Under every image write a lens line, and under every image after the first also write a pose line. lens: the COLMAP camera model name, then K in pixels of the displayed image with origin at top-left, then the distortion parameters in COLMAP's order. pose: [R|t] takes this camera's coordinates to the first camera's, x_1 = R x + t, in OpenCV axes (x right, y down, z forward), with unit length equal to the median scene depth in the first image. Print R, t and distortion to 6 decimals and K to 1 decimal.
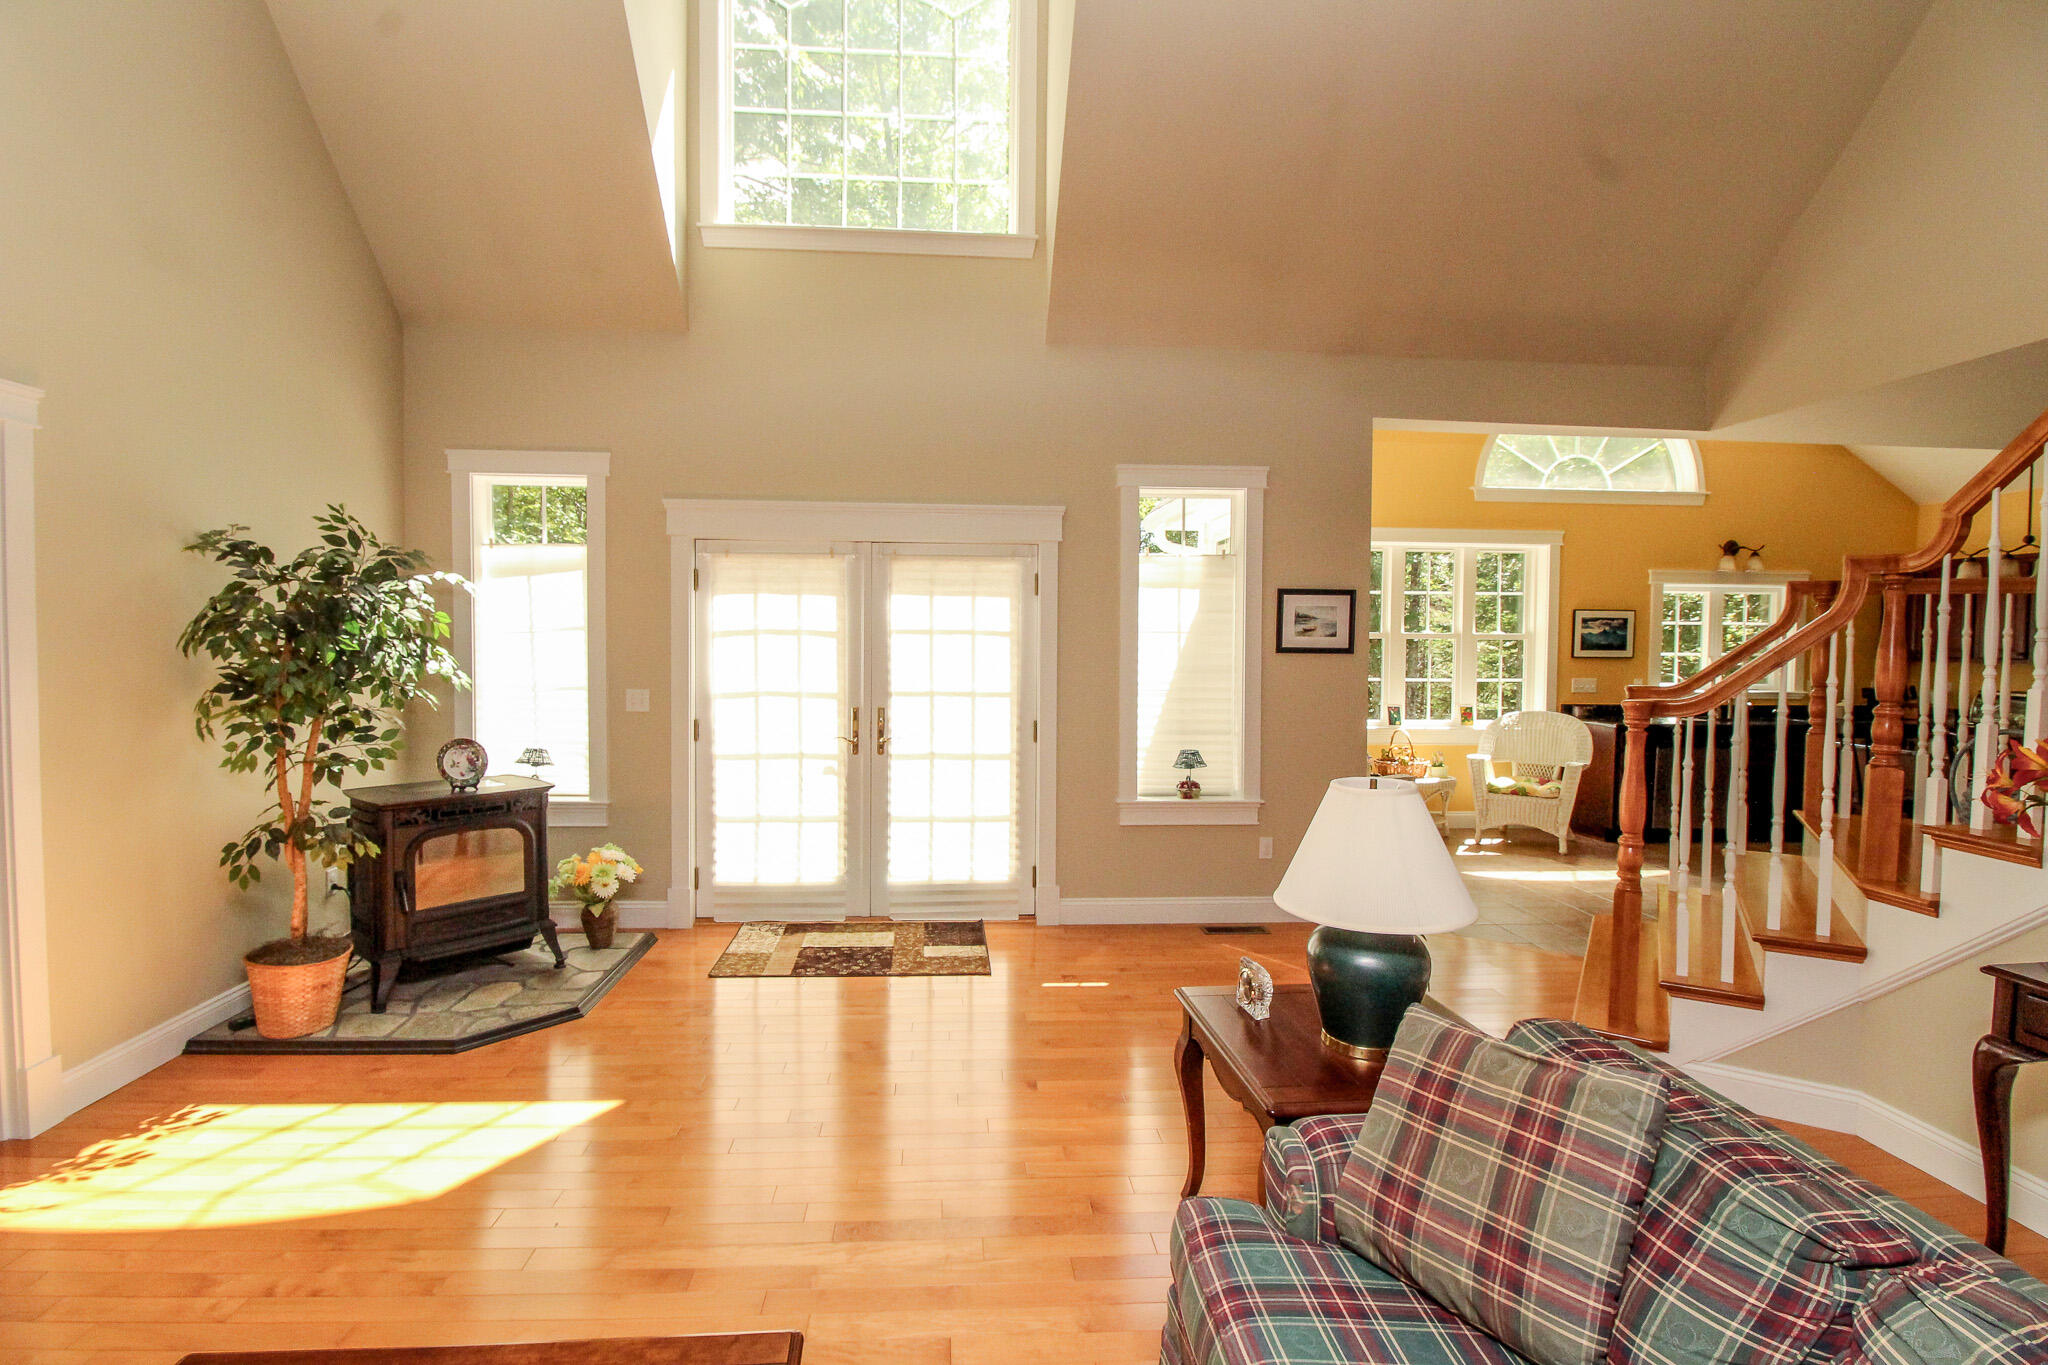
lens RADIAL K [[947.6, 0, 1006.8], [0, 947.6, 668.6], [0, 0, 1]] dist [-0.013165, -0.003890]
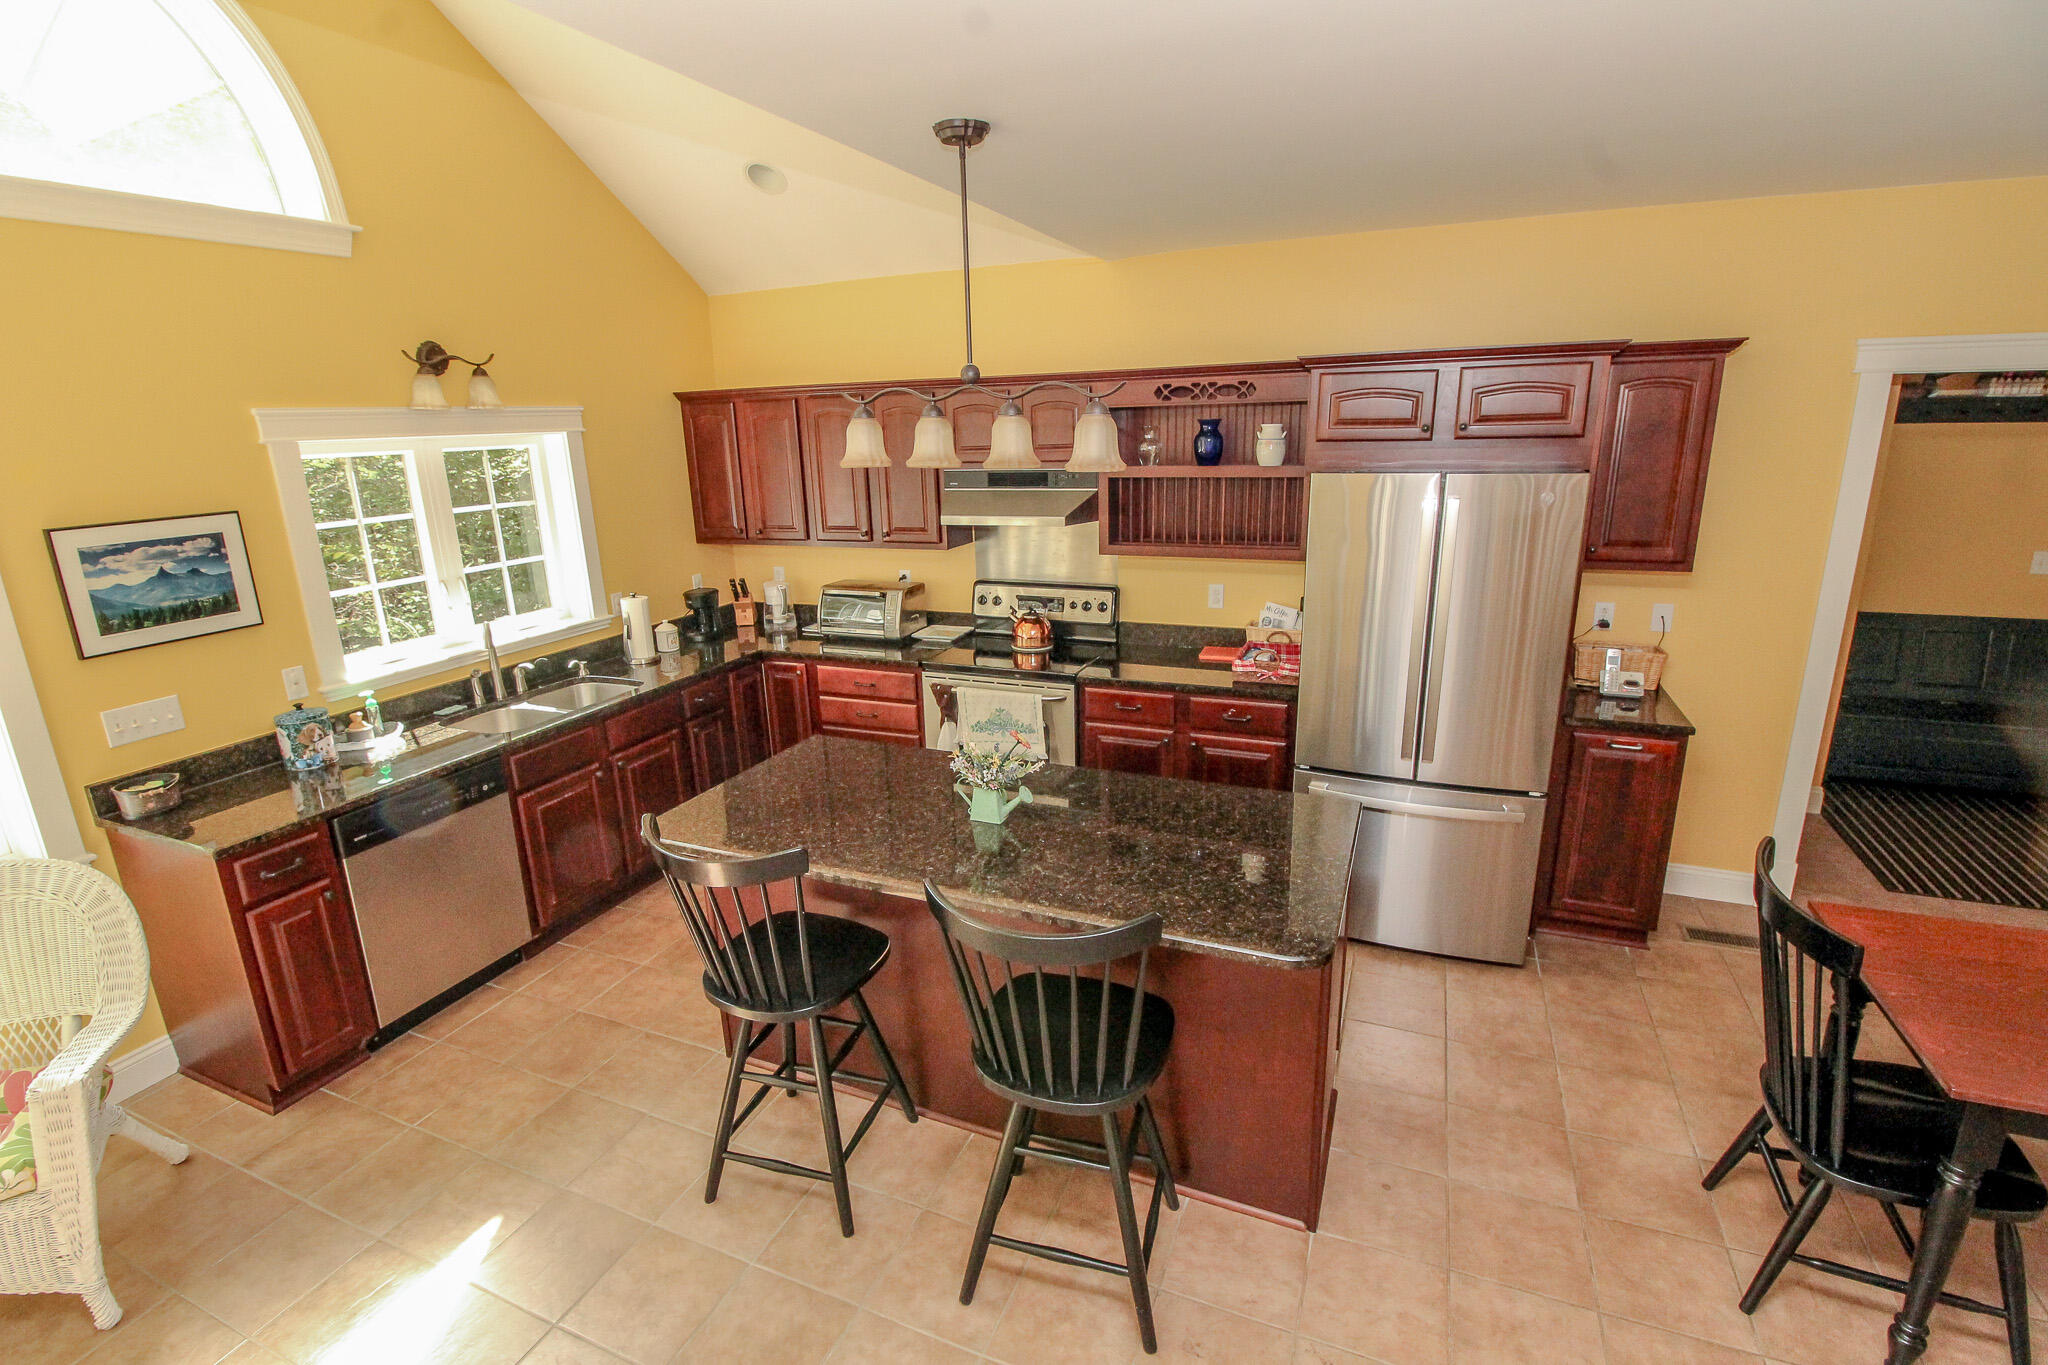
lens RADIAL K [[947.6, 0, 1009.2], [0, 947.6, 684.9], [0, 0, 1]] dist [-0.013165, -0.003890]
pose [[0.441637, -0.264285, 0.857386, 0.445054], [0.058639, 0.962090, 0.266355, -0.078305], [-0.895276, -0.067357, 0.440392, 0.511212]]
